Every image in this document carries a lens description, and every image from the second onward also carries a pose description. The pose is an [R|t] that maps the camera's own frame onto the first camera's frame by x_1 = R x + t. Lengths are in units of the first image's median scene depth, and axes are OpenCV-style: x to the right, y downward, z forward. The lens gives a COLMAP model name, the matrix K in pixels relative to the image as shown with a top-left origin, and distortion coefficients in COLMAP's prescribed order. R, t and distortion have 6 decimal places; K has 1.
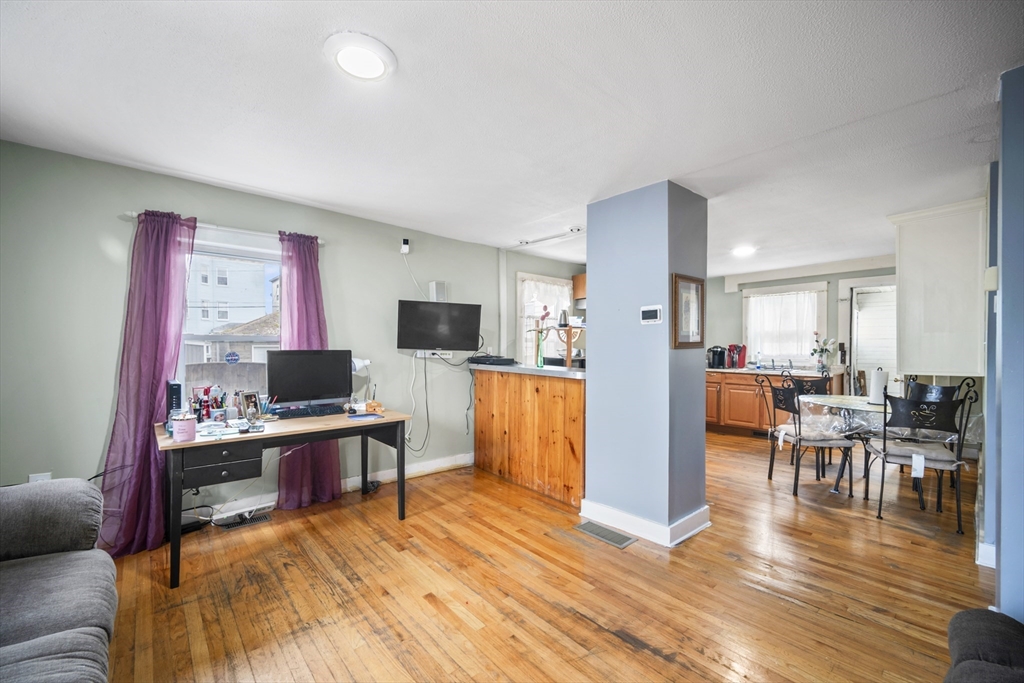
lens RADIAL K [[414.5, 0, 506.8], [0, 414.5, 346.2], [0, 0, 1]] dist [-0.002973, -0.000020]
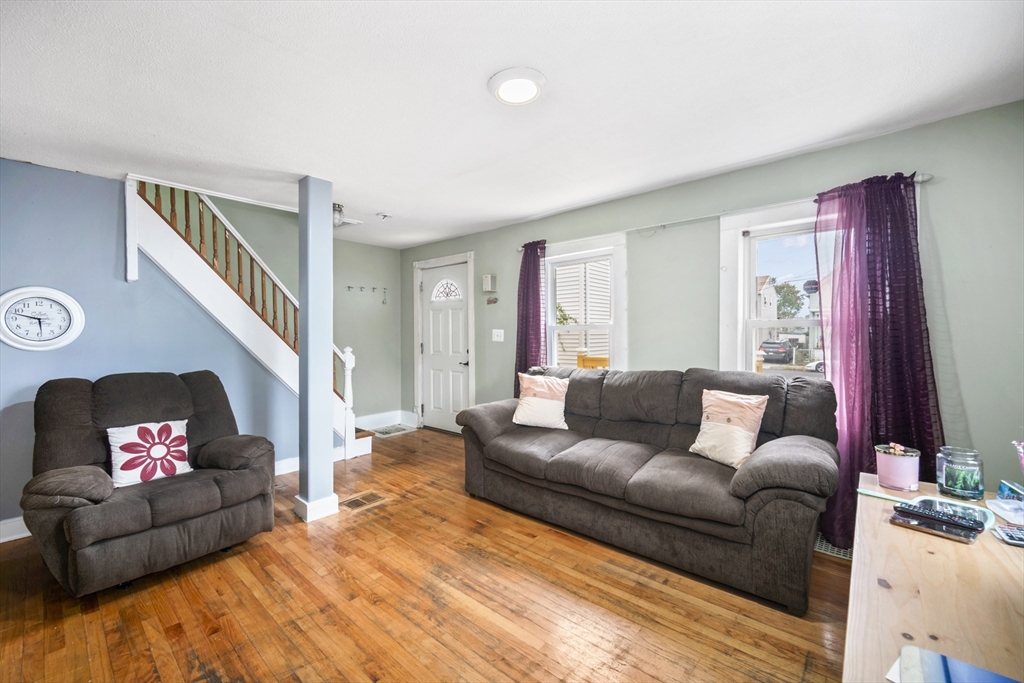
lens RADIAL K [[414.5, 0, 513.8], [0, 414.5, 340.8], [0, 0, 1]] dist [-0.002973, -0.000020]
pose [[-0.990913, 0.005381, -0.134395, -0.101161], [0.002260, 0.999725, 0.023359, -0.007452], [0.134483, 0.022843, -0.990653, 1.218285]]
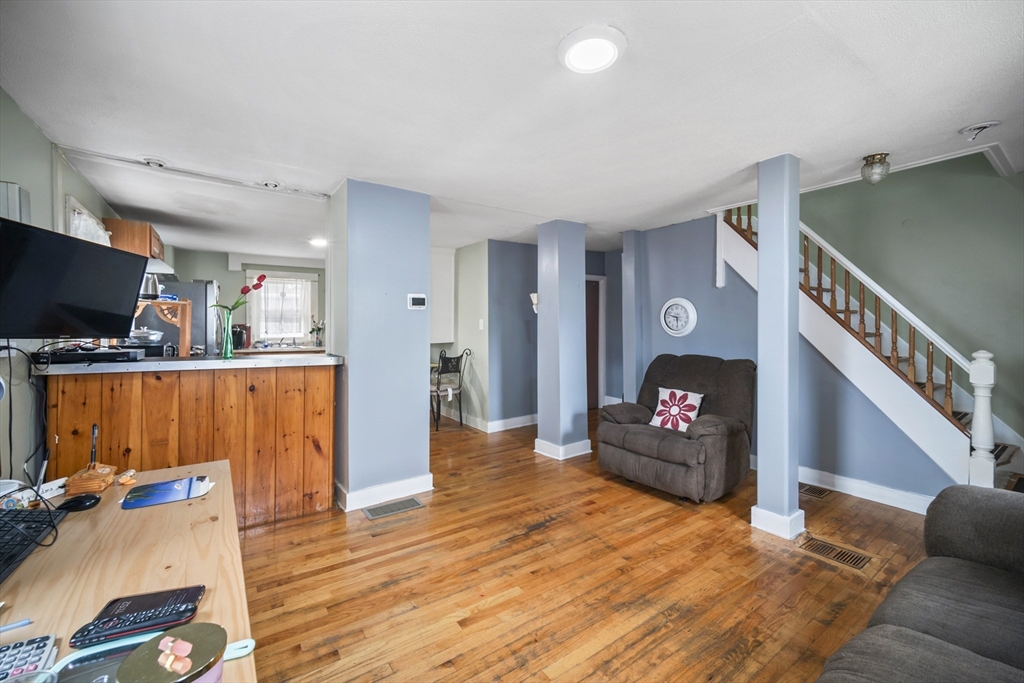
lens RADIAL K [[414.5, 0, 488.7], [0, 414.5, 321.8], [0, 0, 1]] dist [-0.002973, -0.000020]
pose [[0.133695, 0.005366, 0.991008, -0.783077], [-0.001151, 0.999986, -0.005259, -0.012115], [-0.991022, -0.000438, 0.133699, 0.632651]]
